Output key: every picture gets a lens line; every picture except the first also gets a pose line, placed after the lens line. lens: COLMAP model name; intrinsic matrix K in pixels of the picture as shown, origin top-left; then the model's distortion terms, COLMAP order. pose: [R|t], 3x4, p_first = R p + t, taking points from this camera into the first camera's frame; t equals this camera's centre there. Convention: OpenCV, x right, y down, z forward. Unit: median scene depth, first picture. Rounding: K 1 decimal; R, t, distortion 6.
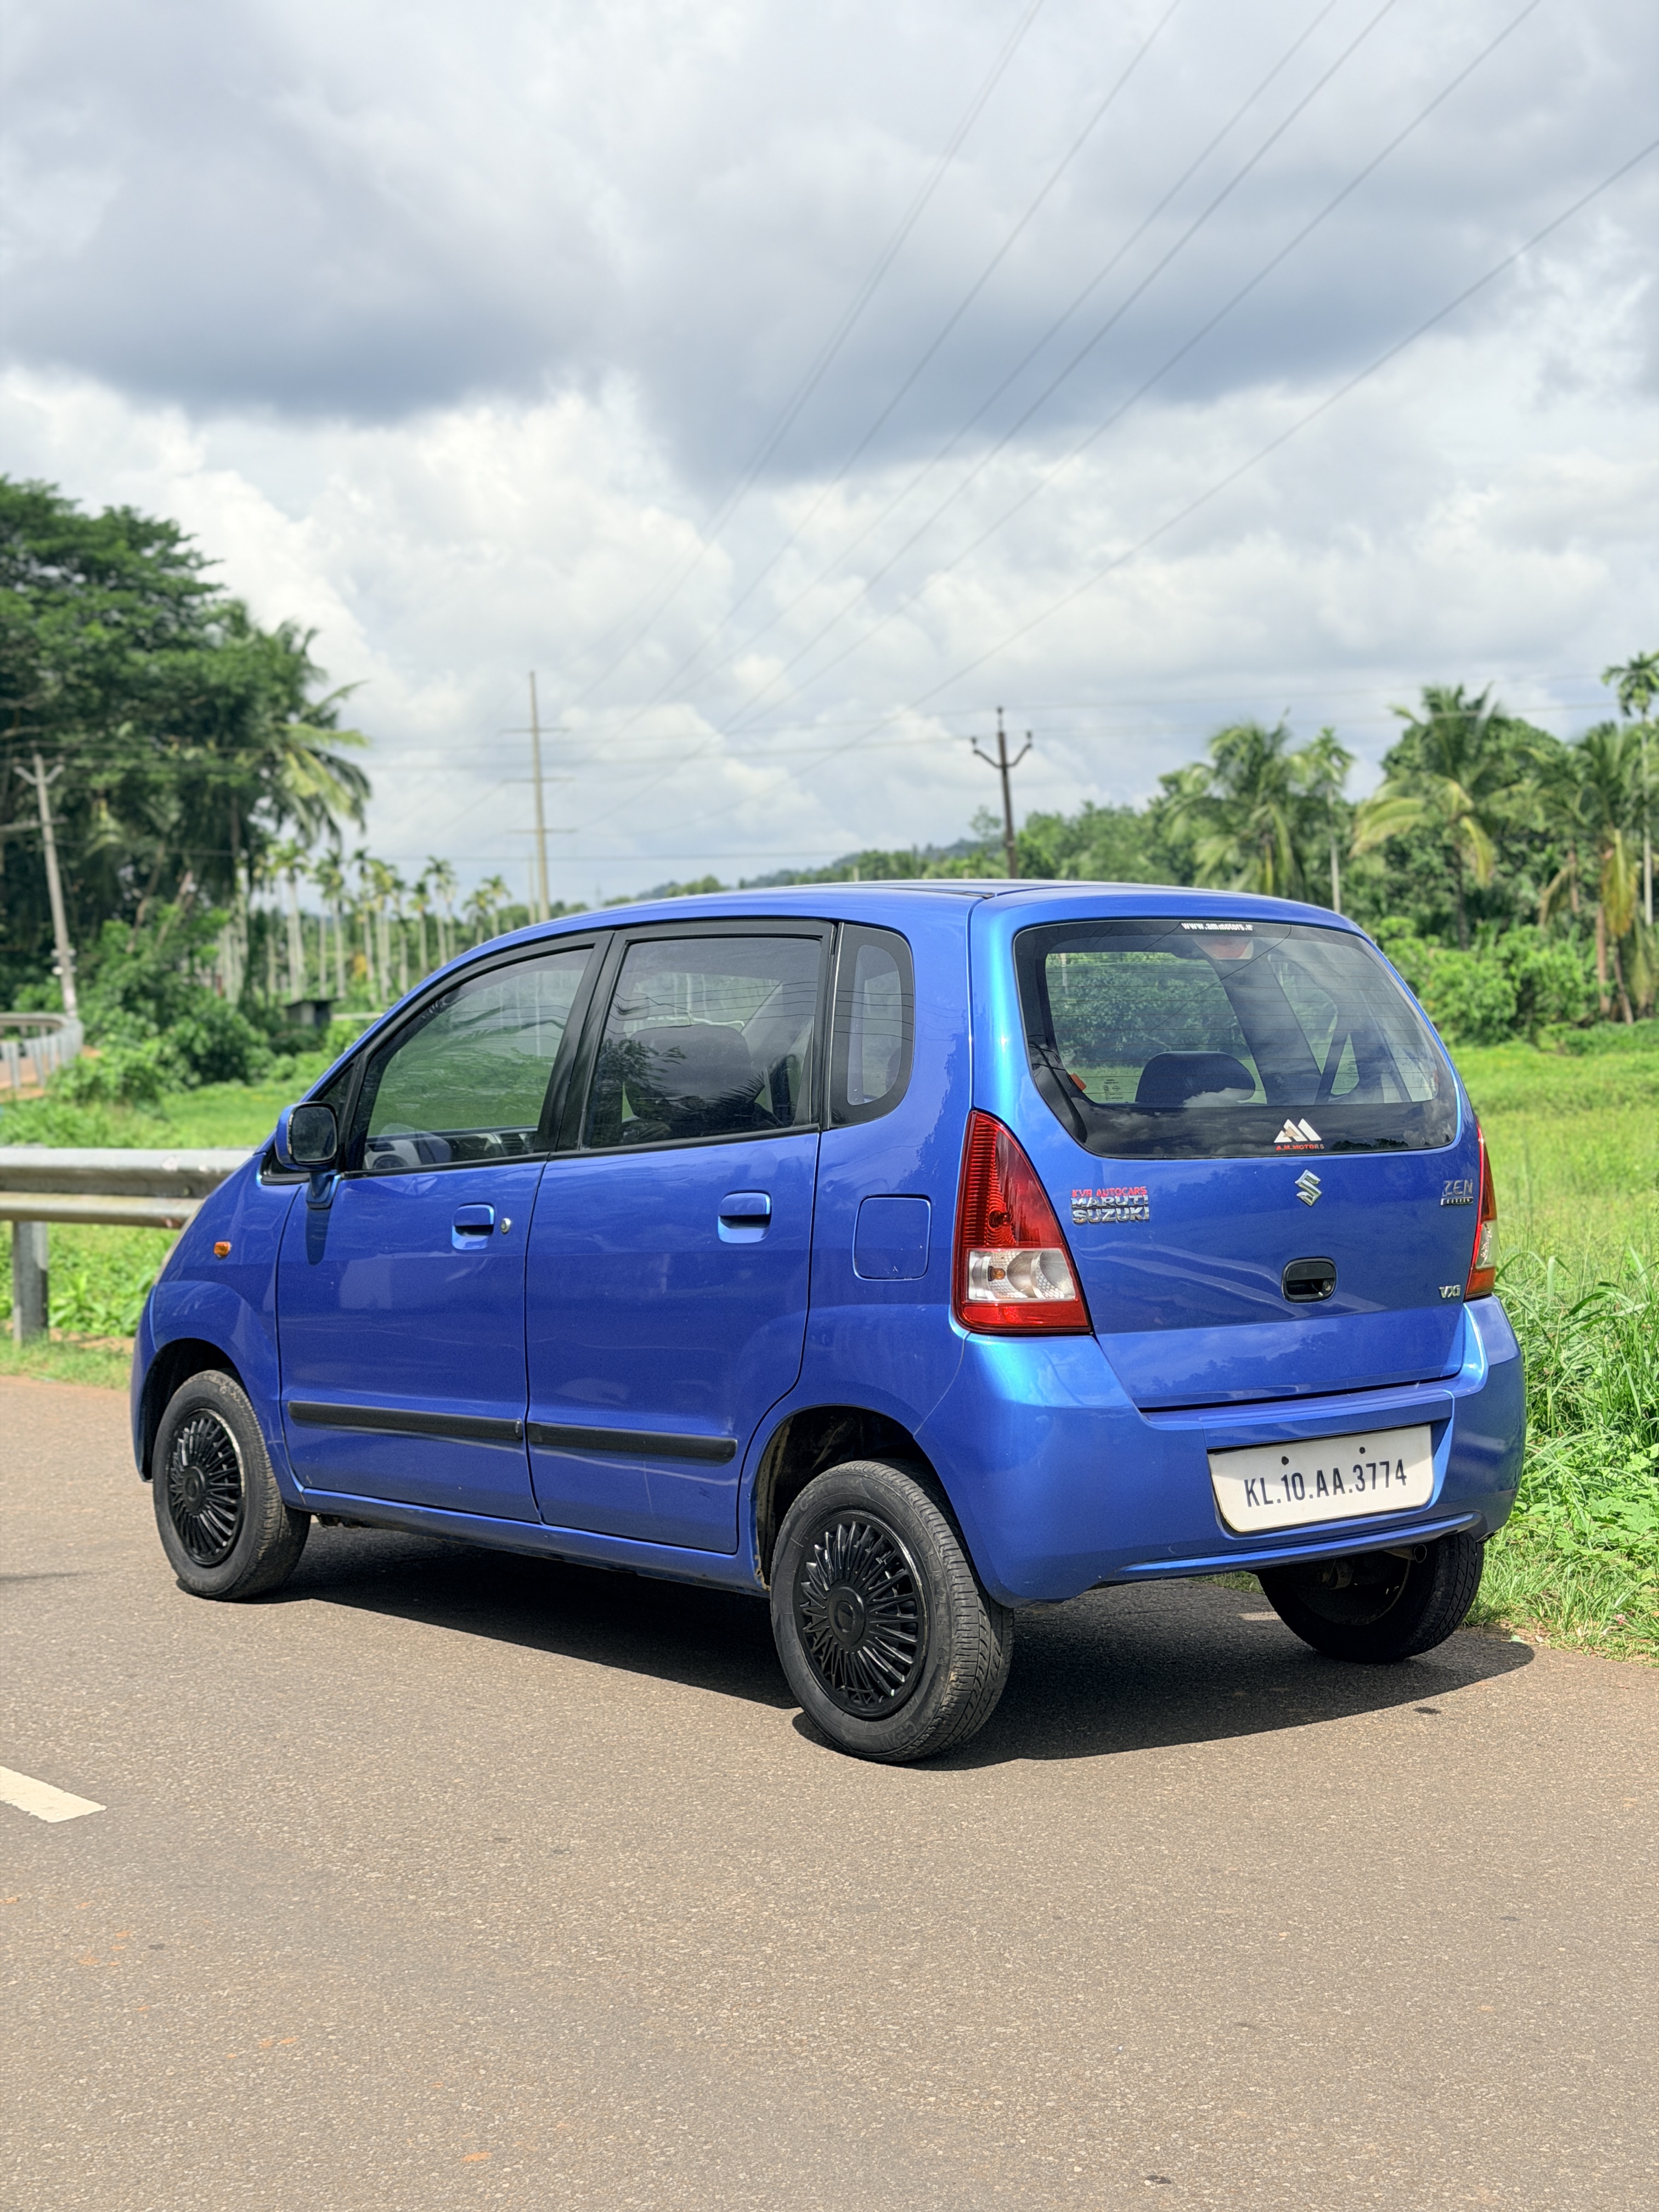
lens RADIAL K [[3100.7, 0, 829.5], [0, 3100.7, 1106.0], [0, 0, 1]] dist [0.126036, -0.093032]
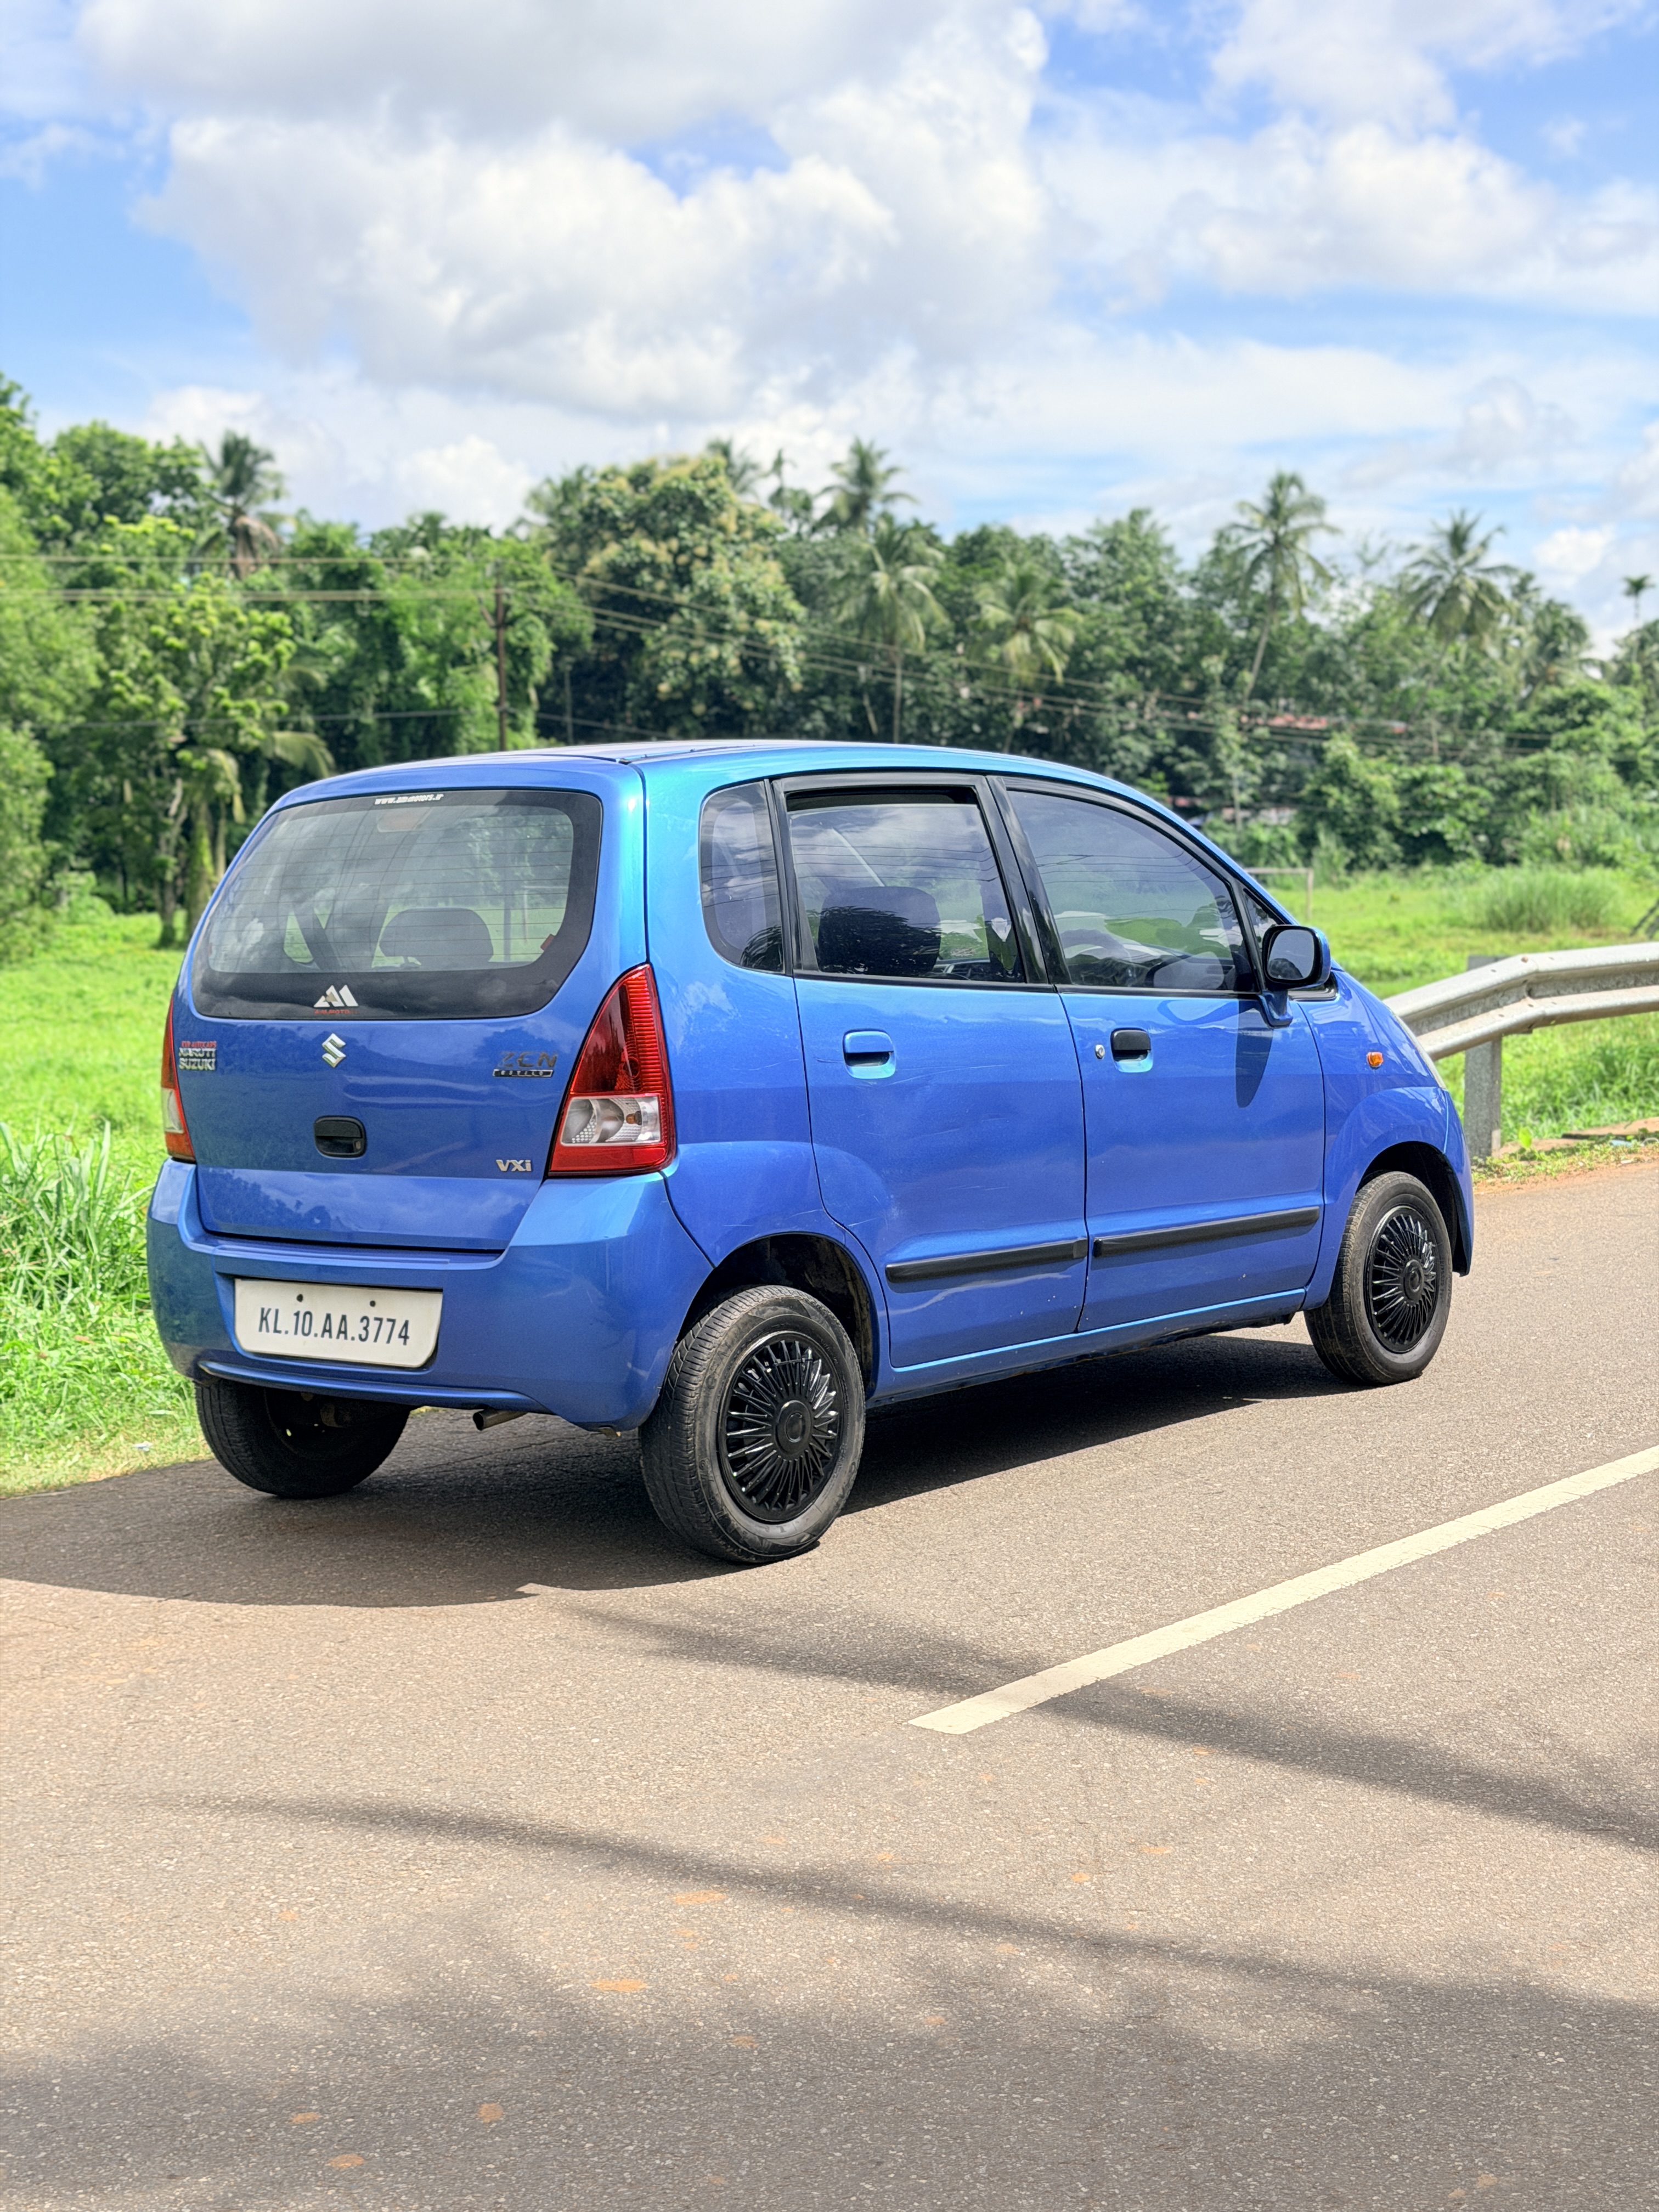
lens RADIAL K [[3123.2, 0, 829.5], [0, 3123.2, 1106.0], [0, 0, 1]] dist [0.129469, 0.067669]
pose [[0.184808, 0.060842, -0.980889, 1.231894], [0.023425, 0.997526, 0.066288, -0.021644], [0.982495, -0.035228, 0.182926, 0.967334]]
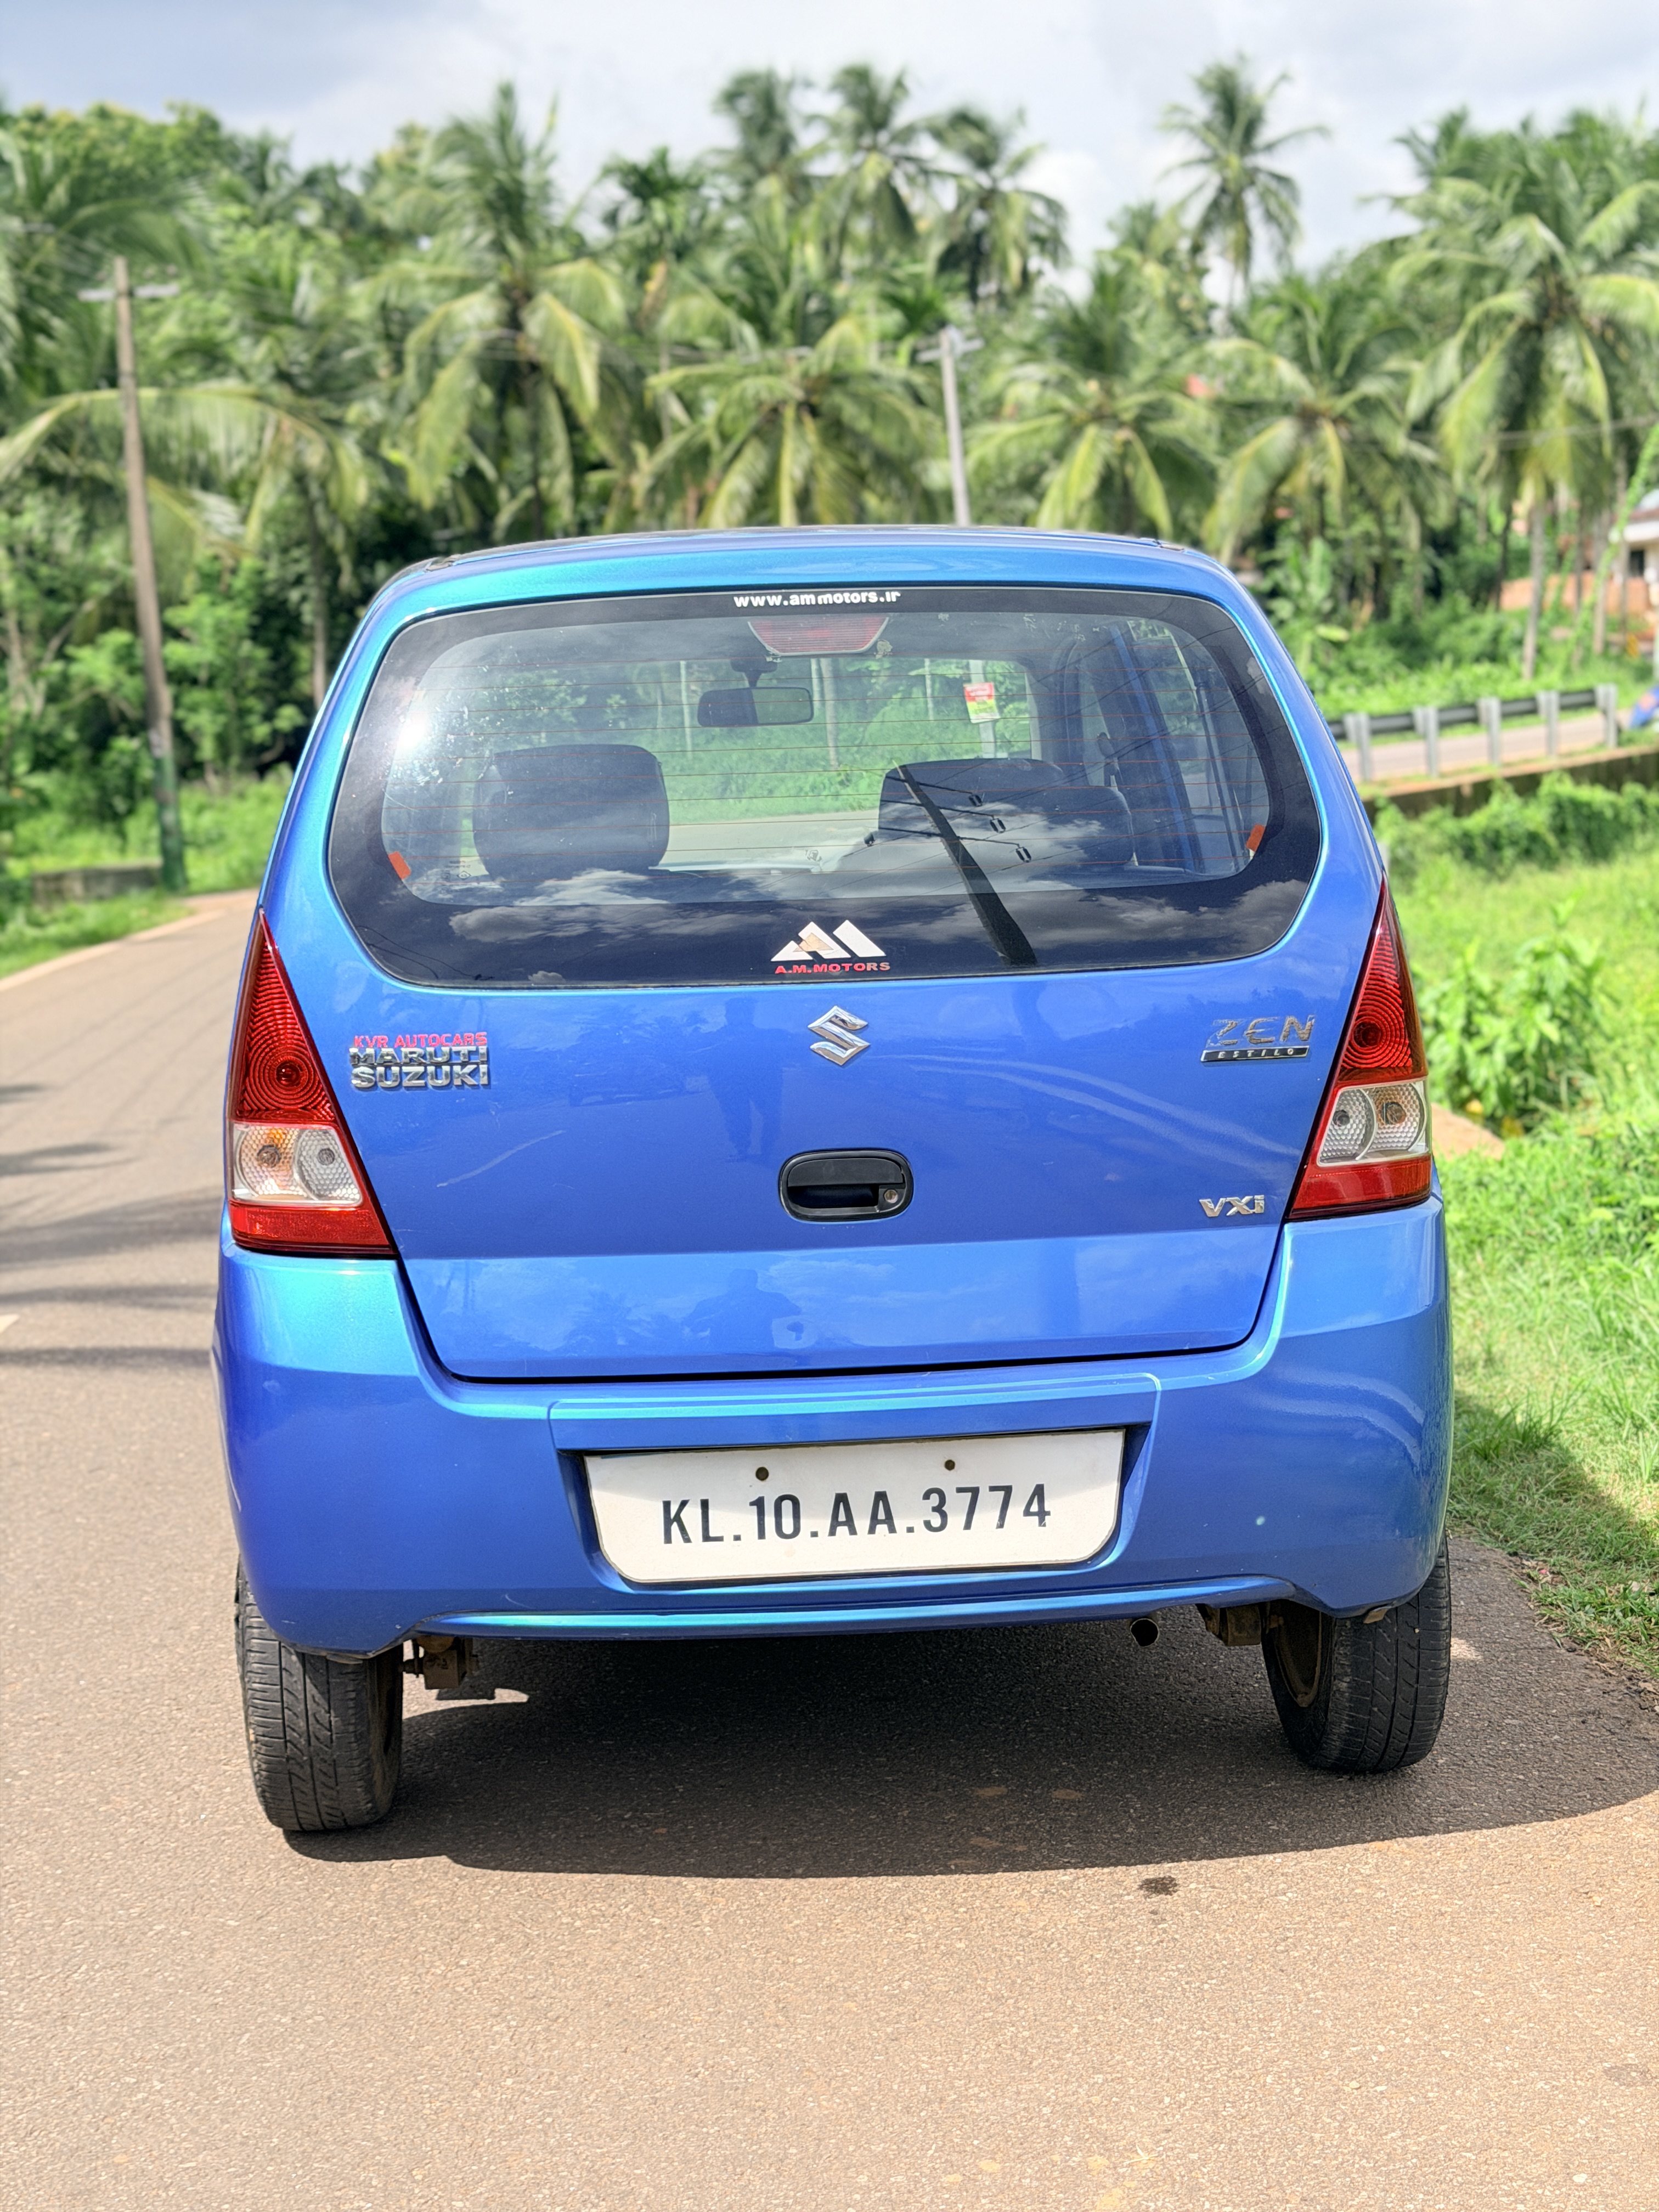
lens RADIAL K [[3100.7, 0, 829.5], [0, 3100.7, 1106.0], [0, 0, 1]] dist [0.126036, -0.093032]
pose [[0.790343, 0.054157, -0.610267, 0.522061], [0.020011, 0.993272, 0.114062, -0.028872], [0.612338, -0.102360, 0.783942, 0.521259]]
